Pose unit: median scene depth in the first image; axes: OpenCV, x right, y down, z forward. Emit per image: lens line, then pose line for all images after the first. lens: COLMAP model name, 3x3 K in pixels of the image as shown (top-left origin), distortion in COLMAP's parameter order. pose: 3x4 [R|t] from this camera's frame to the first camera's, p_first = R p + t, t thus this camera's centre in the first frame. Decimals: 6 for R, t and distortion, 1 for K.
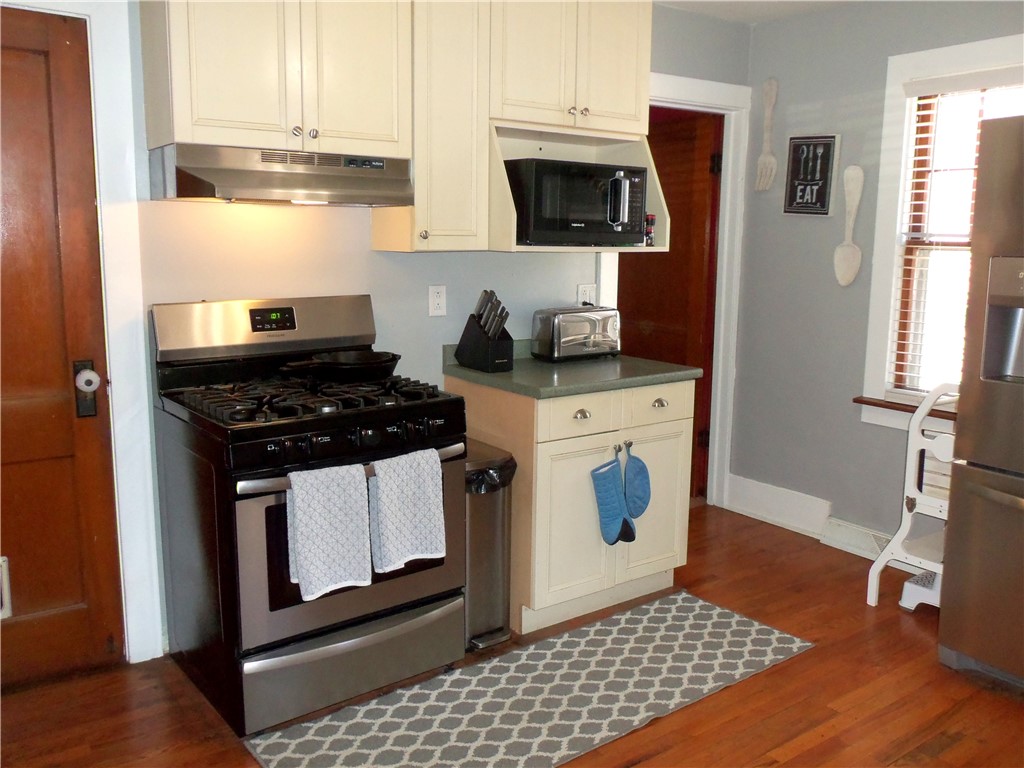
lens RADIAL K [[894.6, 0, 522.2], [0, 894.6, 380.1], [0, 0, 1]] dist [0.001361, -0.023068]
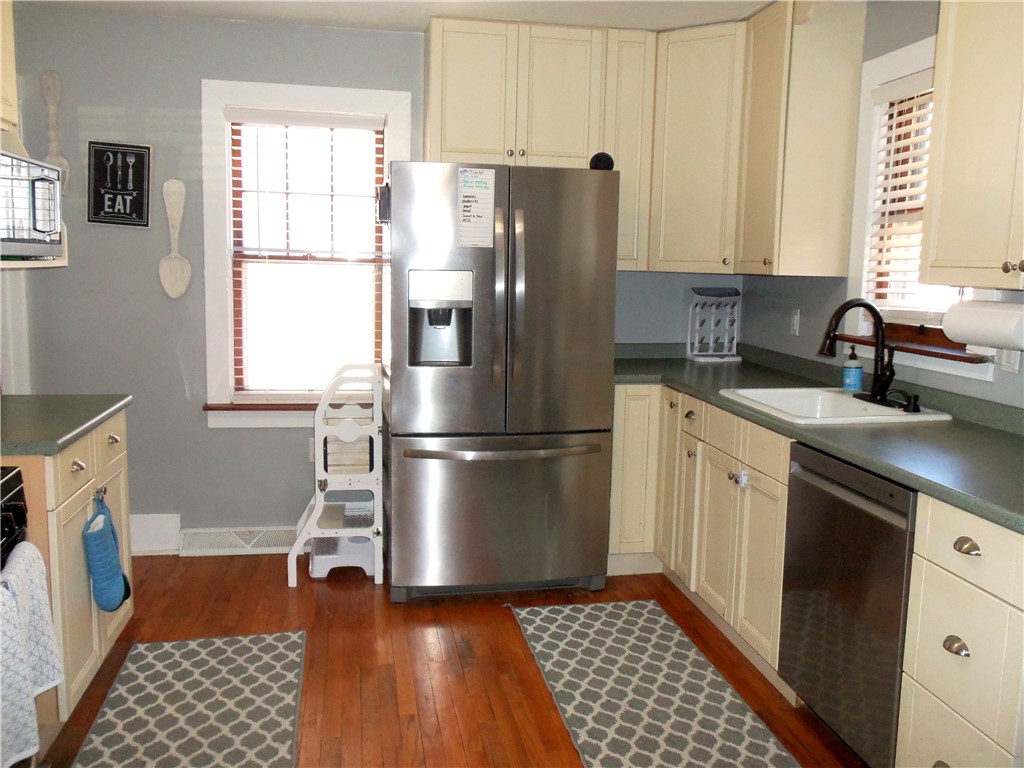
lens RADIAL K [[894.6, 0, 519.6], [0, 894.6, 385.1], [0, 0, 1]] dist [0.001361, -0.023068]
pose [[0.410883, -0.119629, 0.903805, -0.425183], [0.125712, 0.989318, 0.073797, -0.035954], [-0.902979, 0.083297, 0.421532, 0.247262]]
